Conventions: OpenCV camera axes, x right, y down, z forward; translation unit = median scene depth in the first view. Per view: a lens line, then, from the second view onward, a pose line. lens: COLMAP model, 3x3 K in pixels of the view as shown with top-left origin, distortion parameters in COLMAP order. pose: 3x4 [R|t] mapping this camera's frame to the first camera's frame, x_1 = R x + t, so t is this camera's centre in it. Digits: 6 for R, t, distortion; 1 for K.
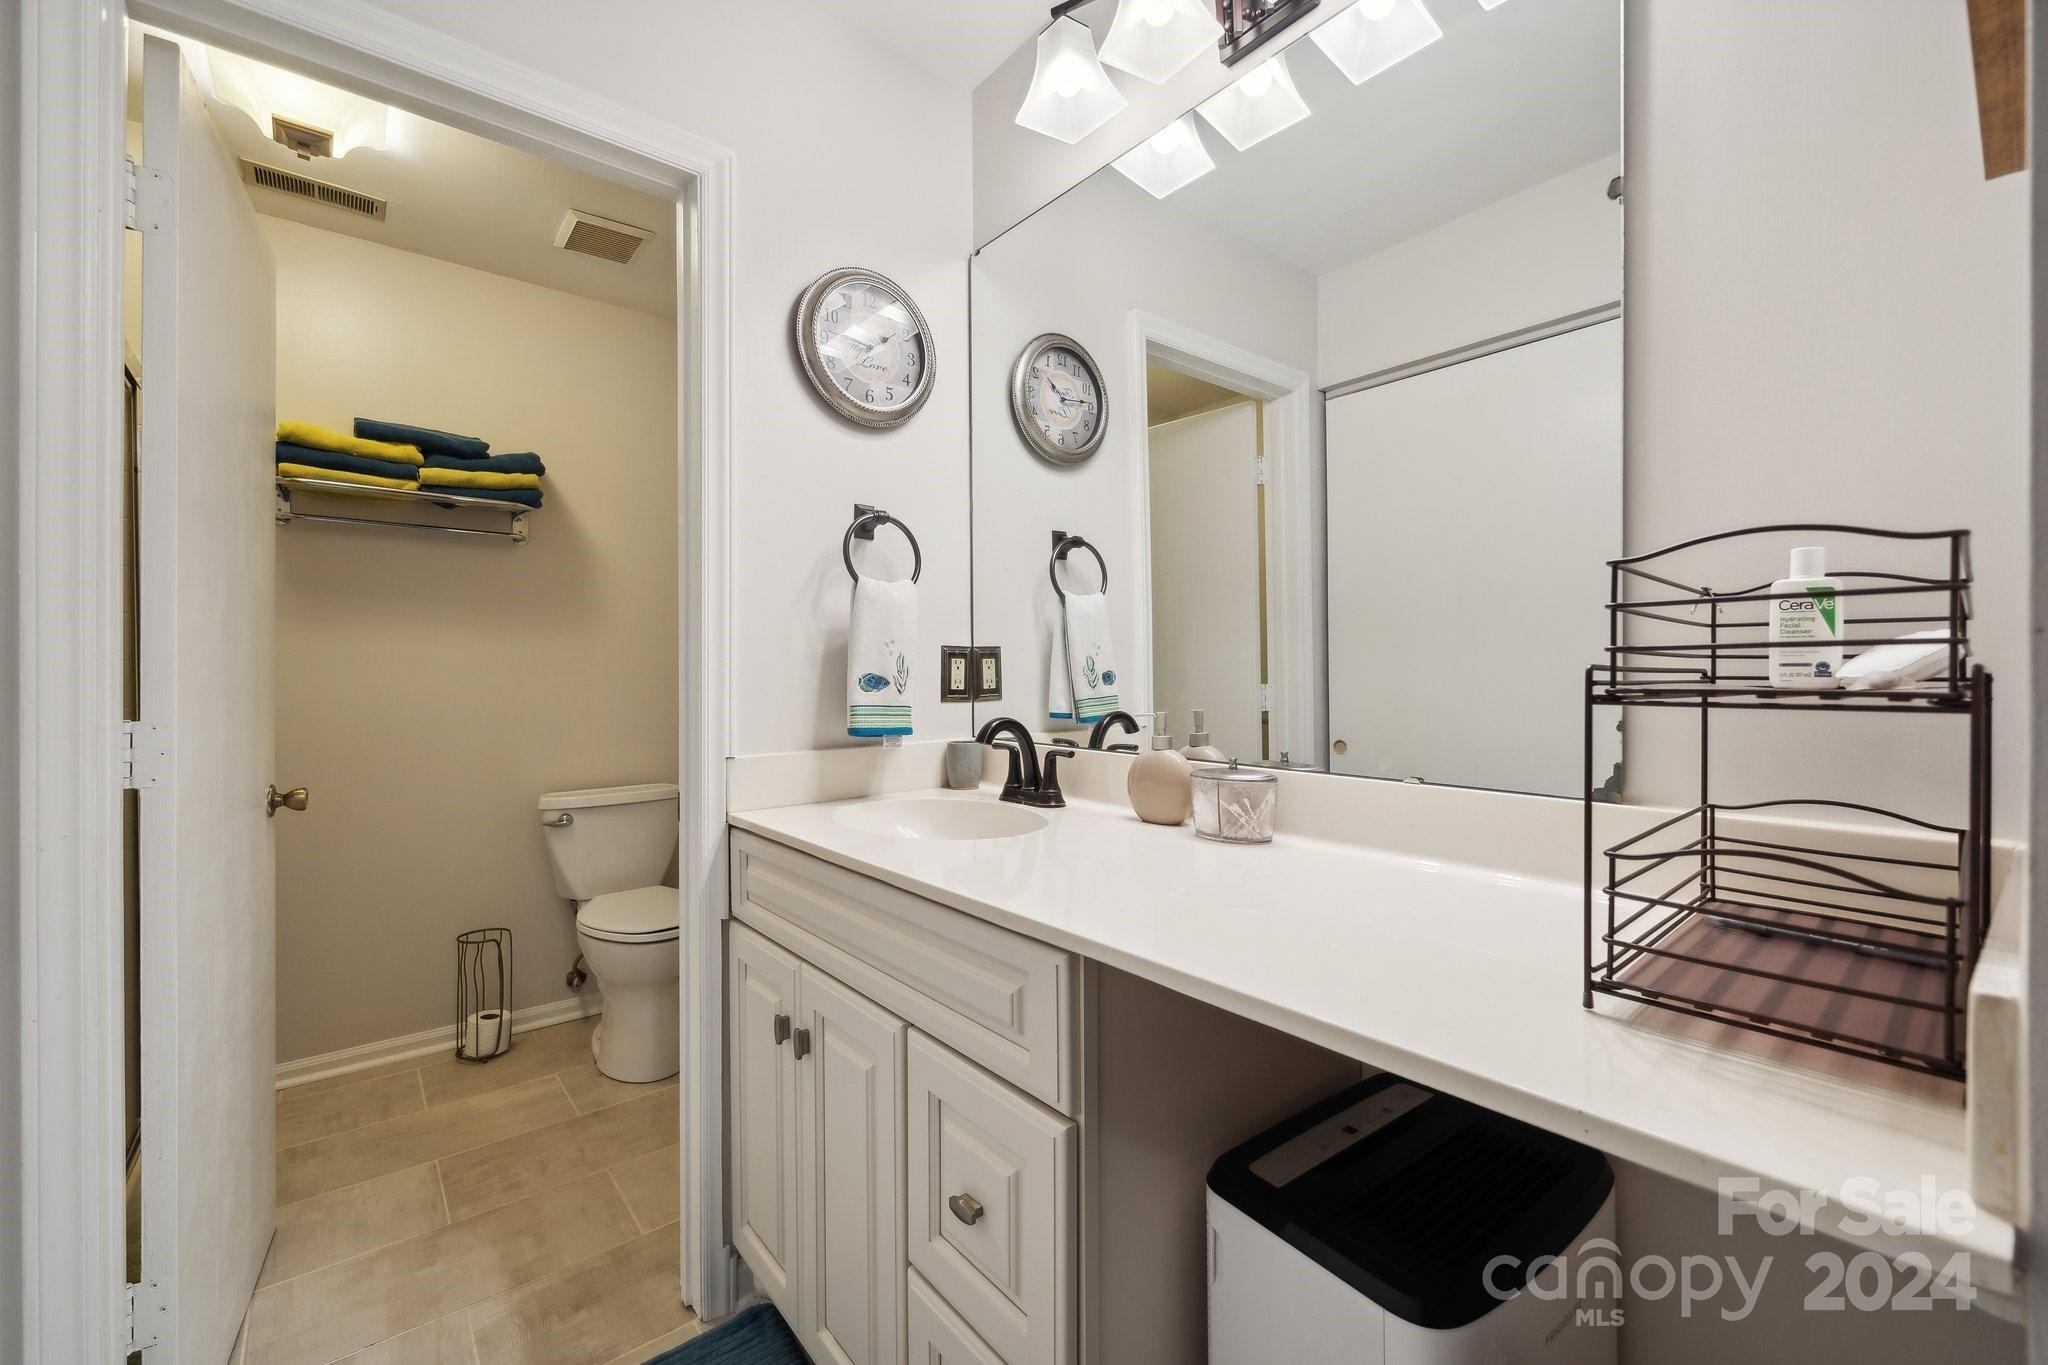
lens RADIAL K [[834.5, 0, 1053.4], [0, 834.5, 673.0], [0, 0, 1]] dist [-0.000255, -0.000073]
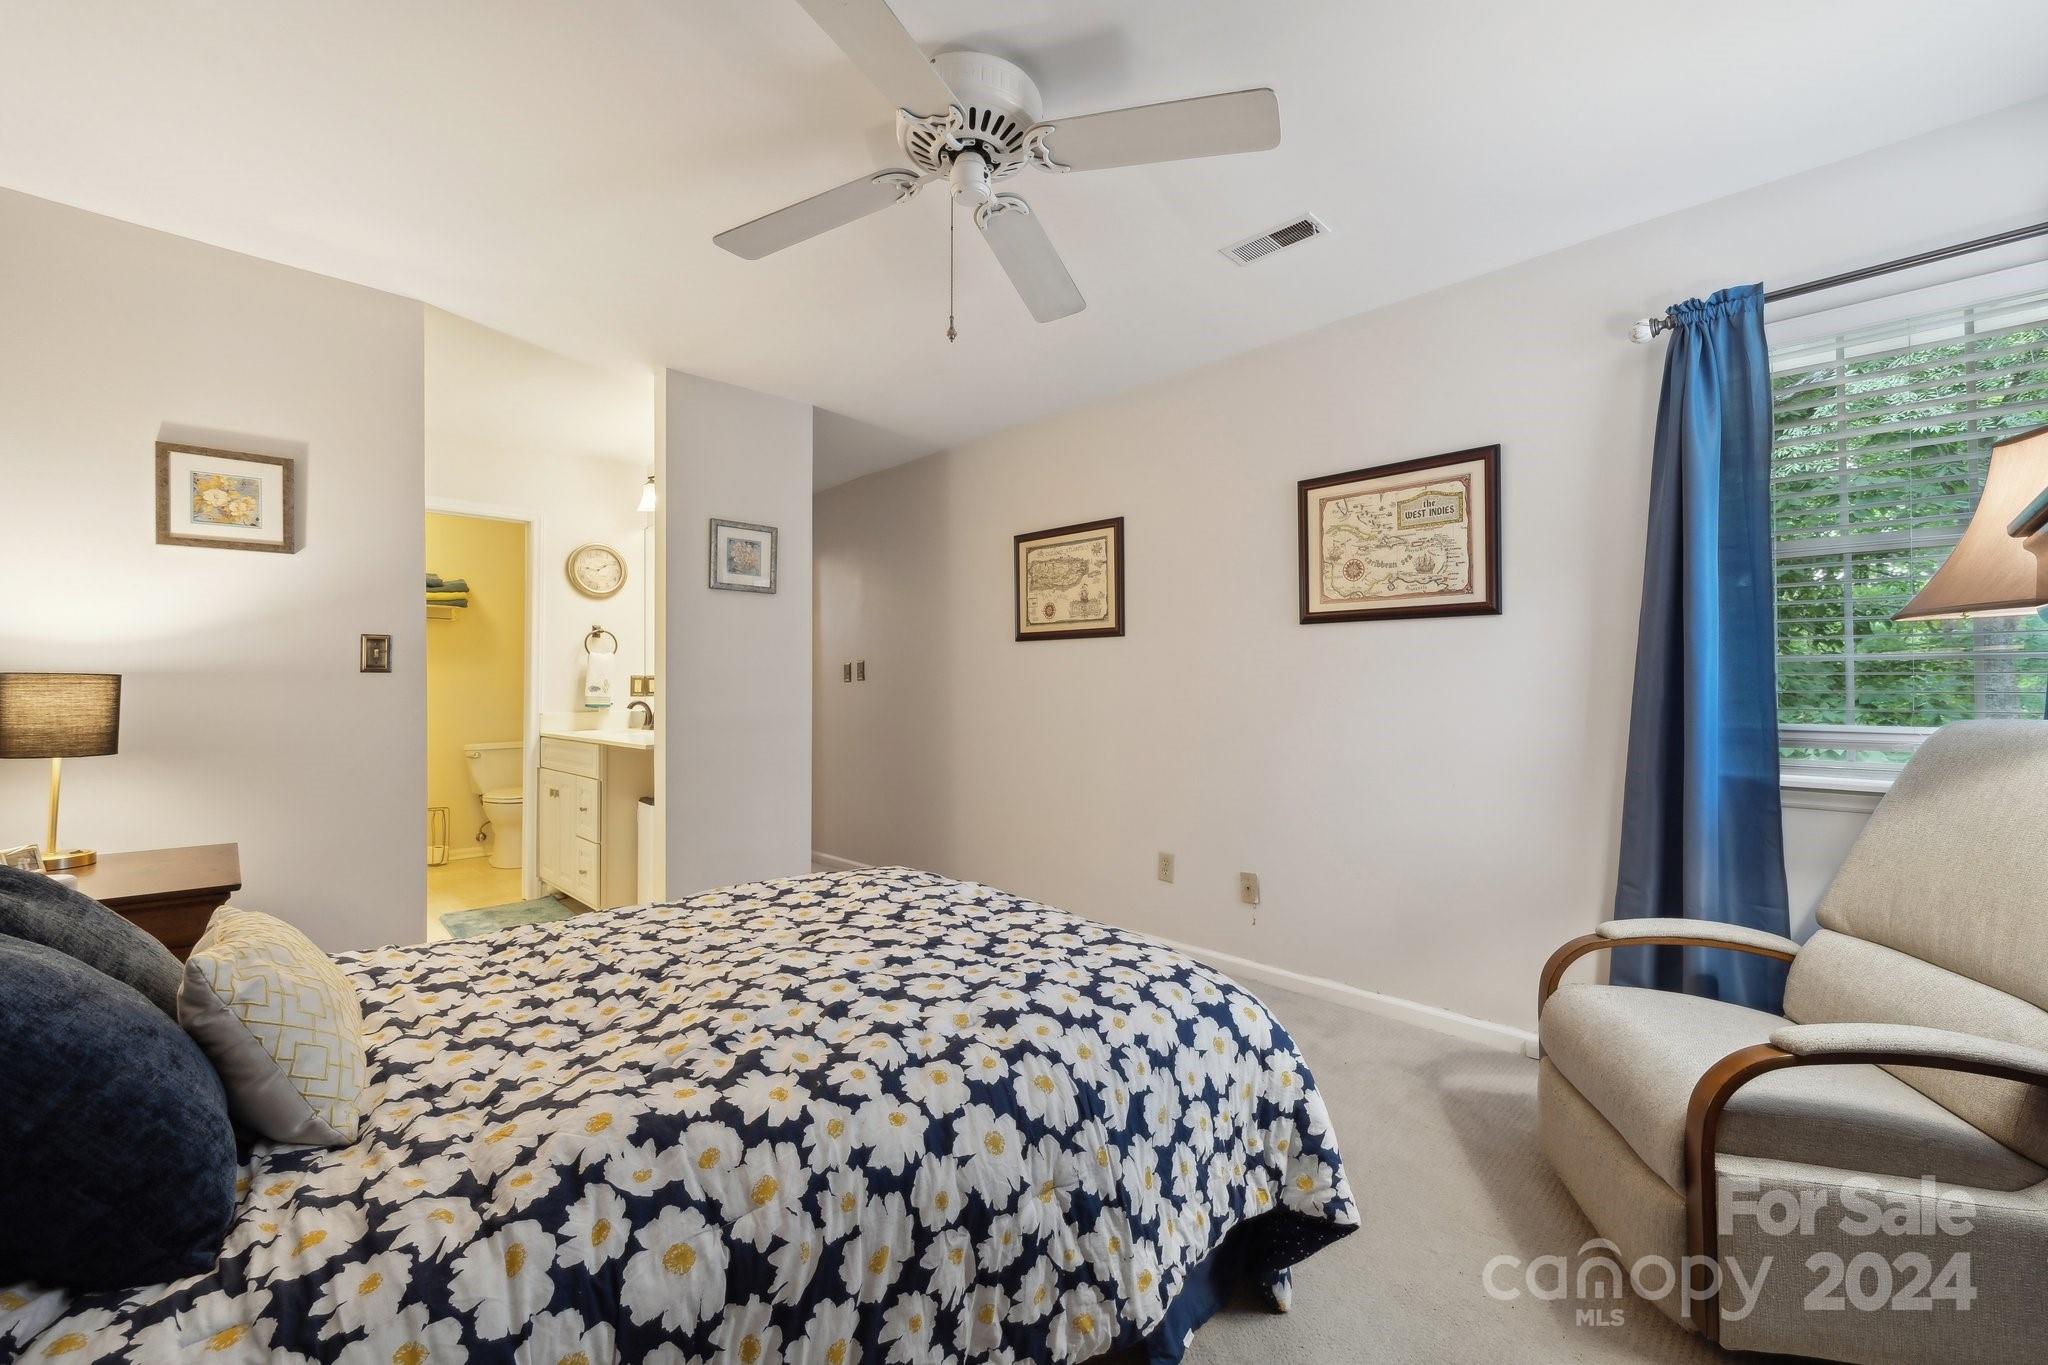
lens RADIAL K [[834.5, 0, 1053.4], [0, 834.5, 673.0], [0, 0, 1]] dist [-0.000255, -0.000073]
pose [[0.995424, 0.008738, 0.095157, 1.088077], [-0.007768, 0.999914, -0.010560, -0.025870], [-0.095241, 0.009772, 0.995406, -2.028517]]
